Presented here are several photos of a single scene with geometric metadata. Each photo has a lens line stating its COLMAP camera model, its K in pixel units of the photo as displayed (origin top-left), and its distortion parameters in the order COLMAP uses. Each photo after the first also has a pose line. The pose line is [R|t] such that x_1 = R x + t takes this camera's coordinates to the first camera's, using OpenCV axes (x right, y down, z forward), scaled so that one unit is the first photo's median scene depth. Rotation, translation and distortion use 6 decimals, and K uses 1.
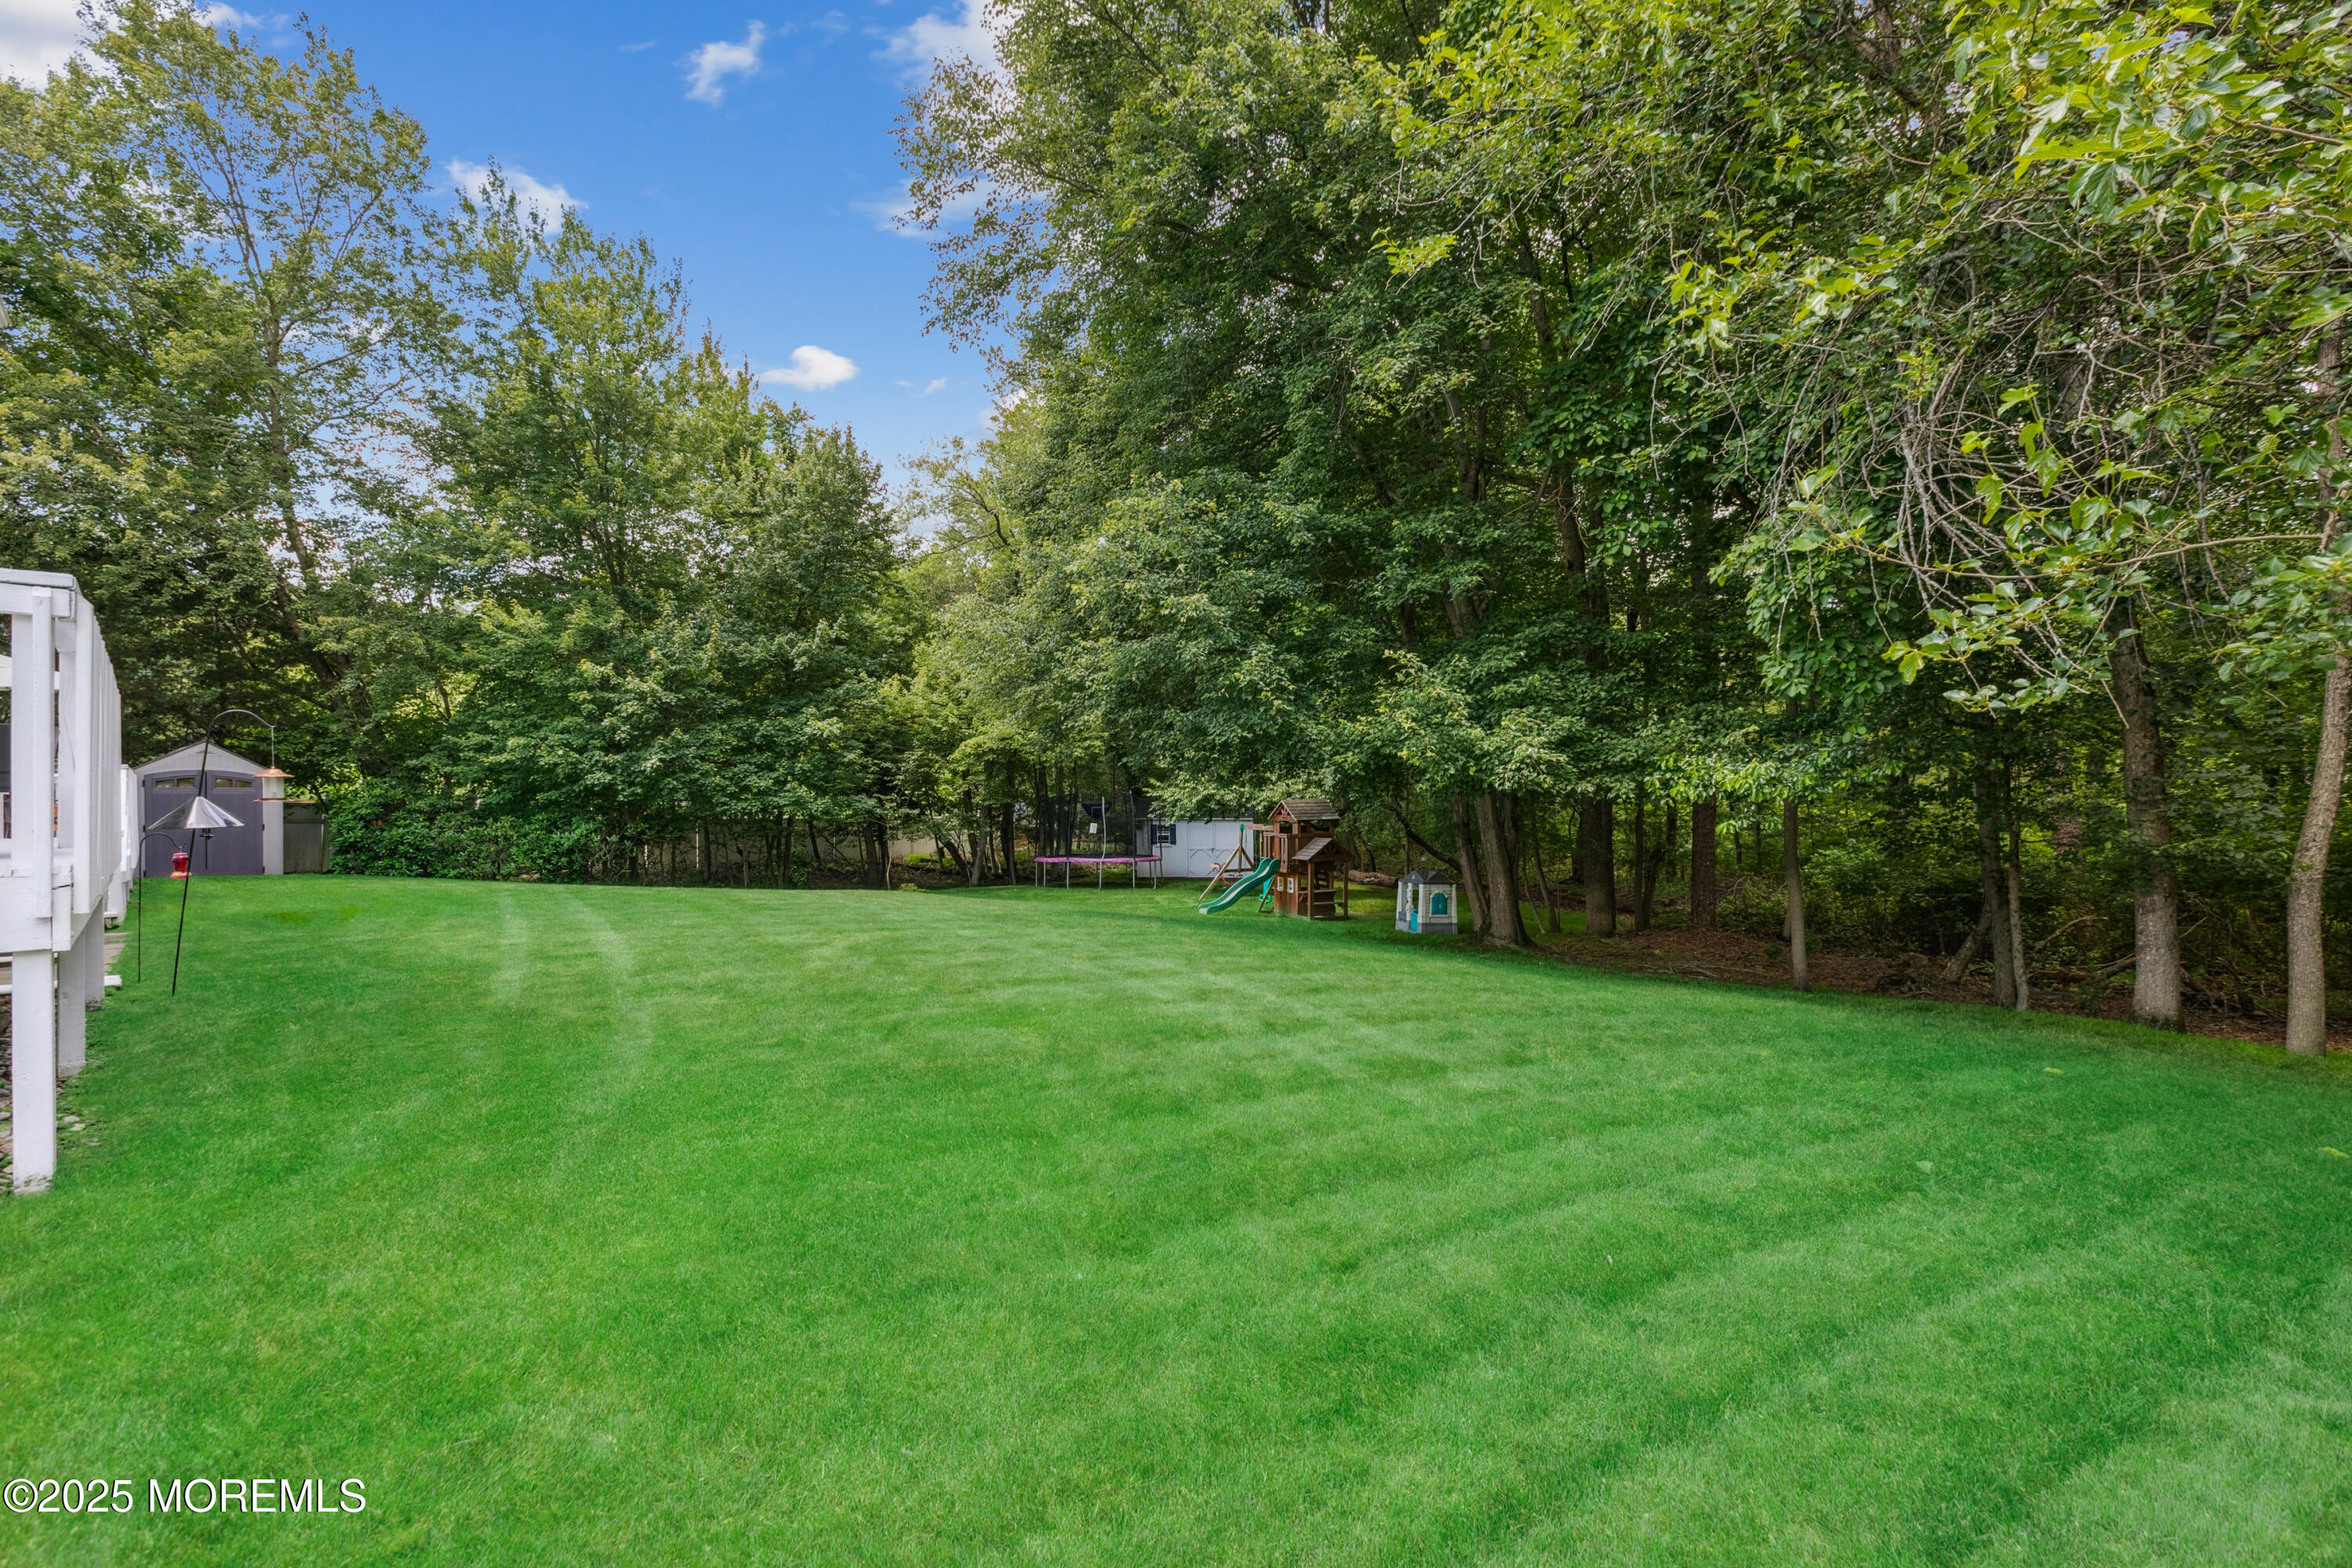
lens RADIAL K [[1090.3, 0, 1175.2], [0, 1090.3, 783.6], [0, 0, 1]] dist [-0.000975, 0.000781]
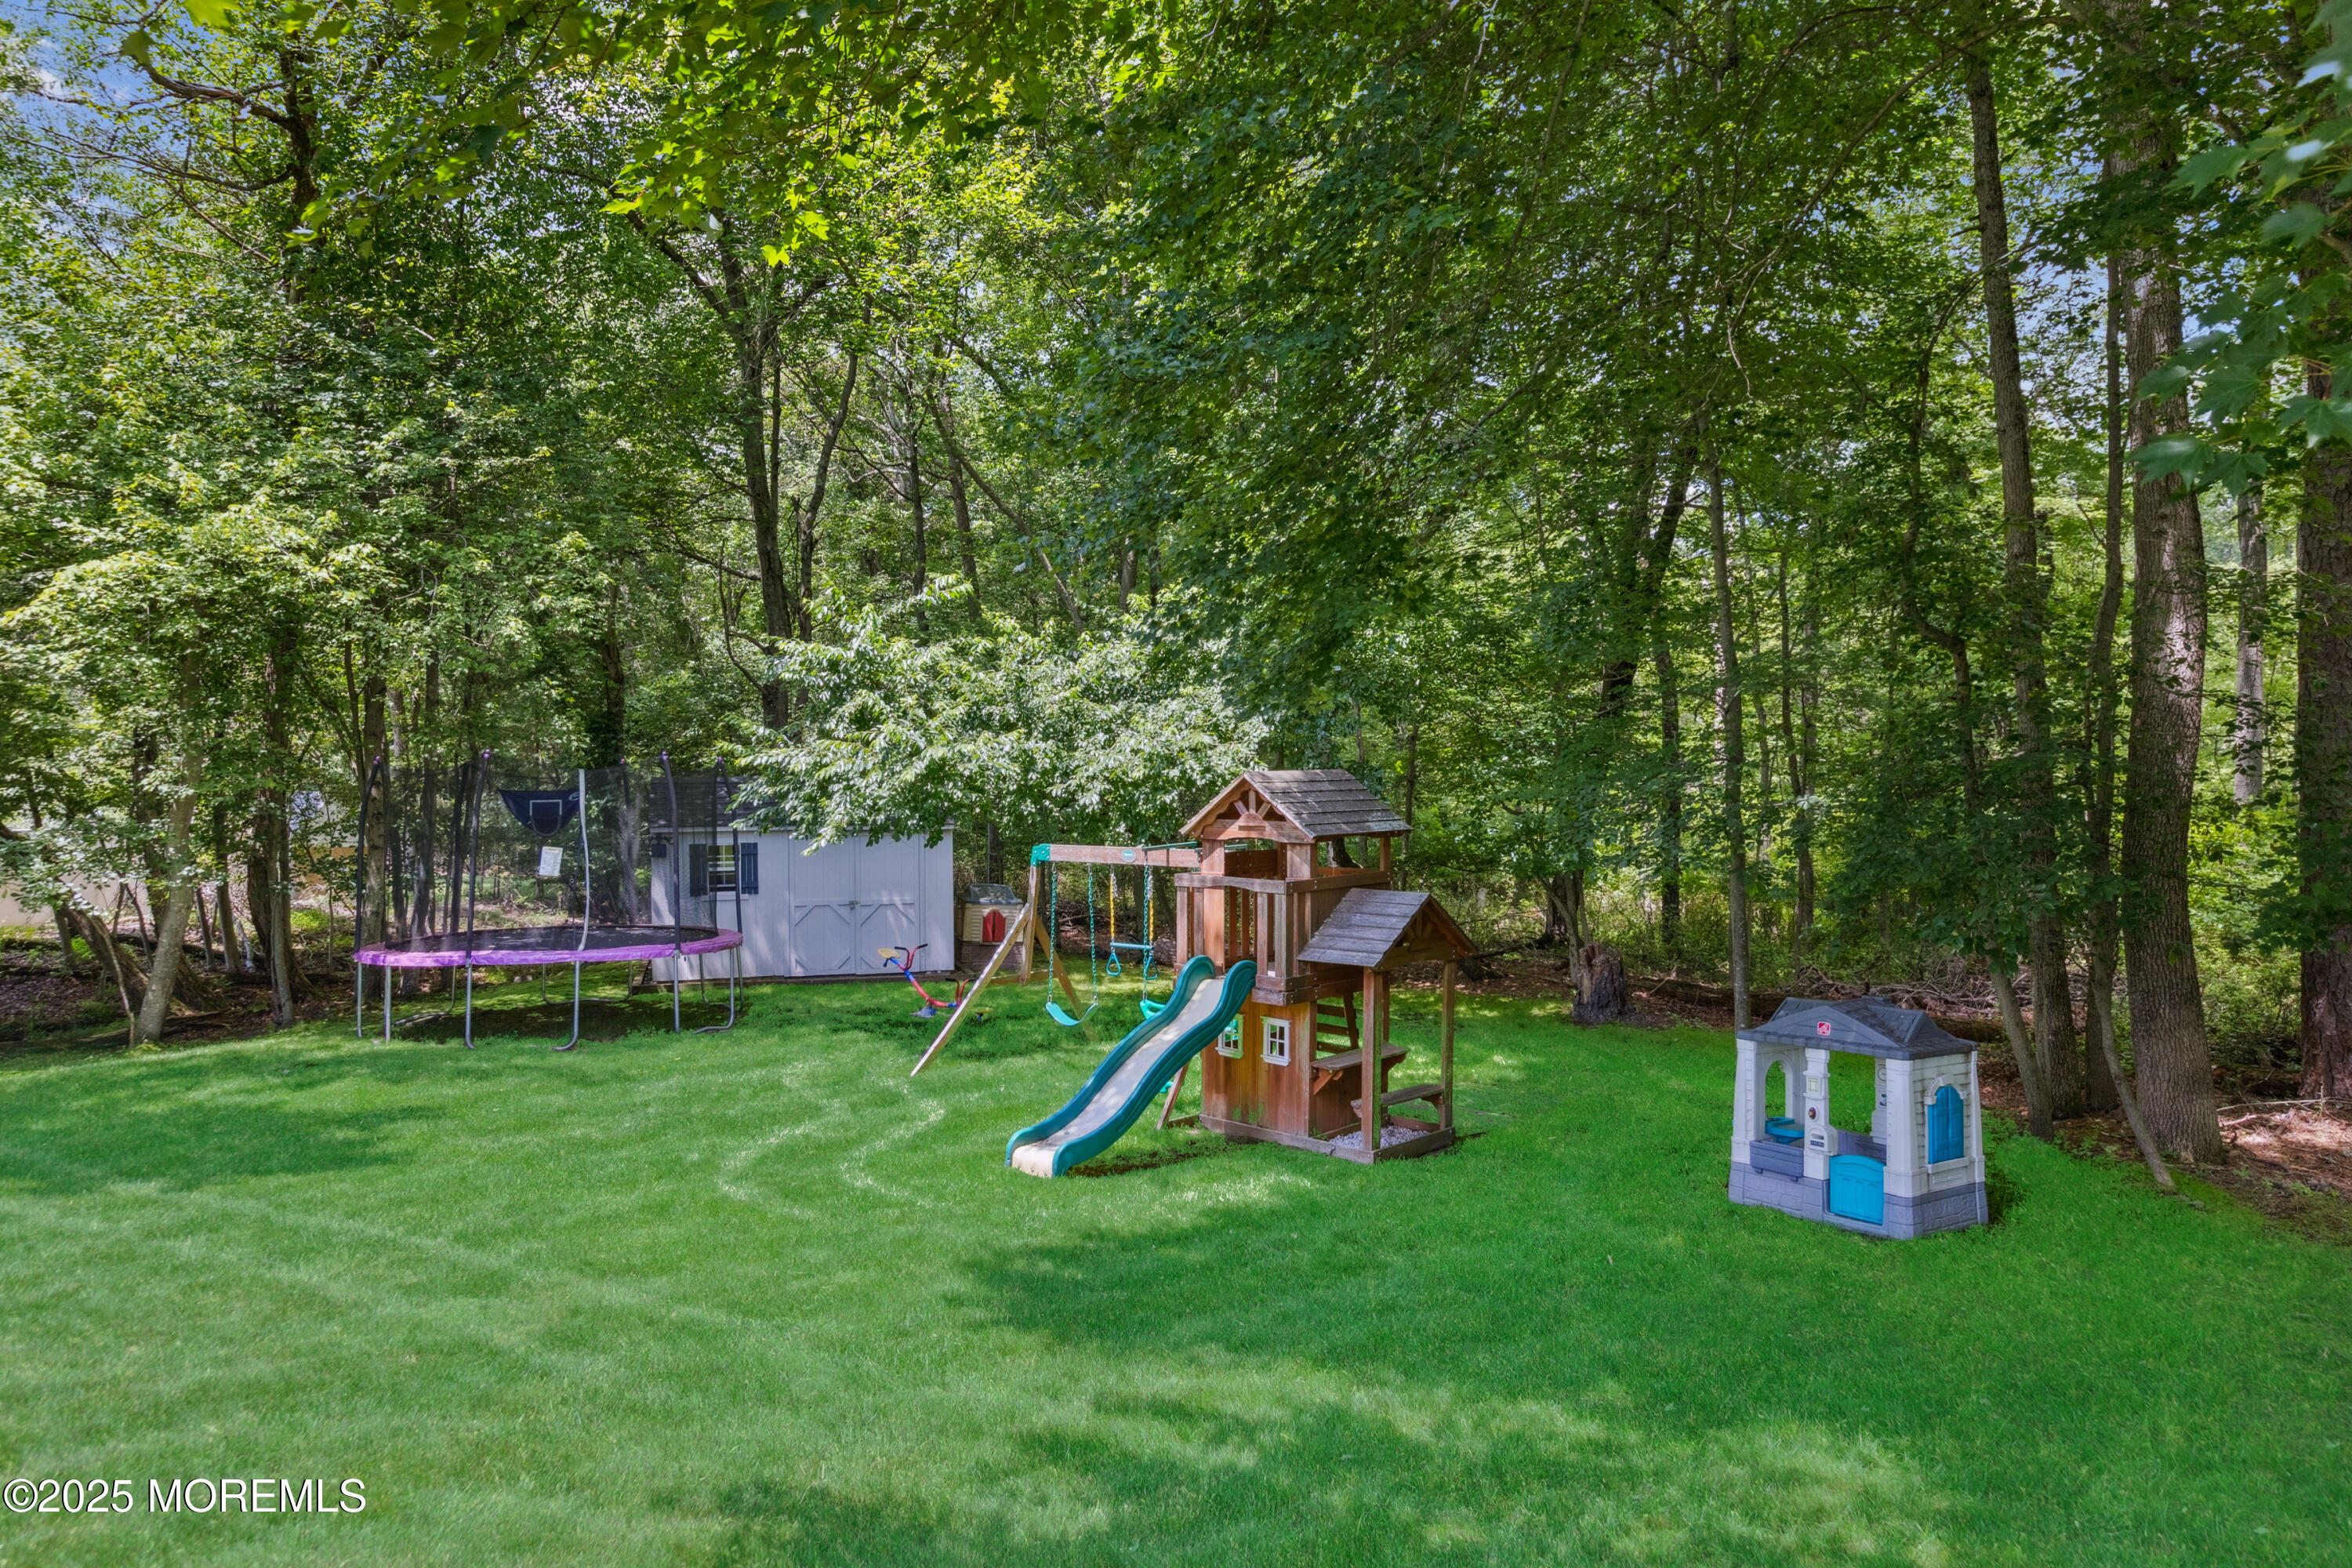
lens RADIAL K [[1558.8, 0, 1176.7], [0, 1558.8, 778.5], [0, 0, 1]] dist [0.008375, 0.001473]
pose [[0.933548, 0.000162, 0.358451, -0.070309], [-0.002326, 0.999982, 0.005606, 0.012614], [-0.358444, -0.006067, 0.933532, 0.498747]]
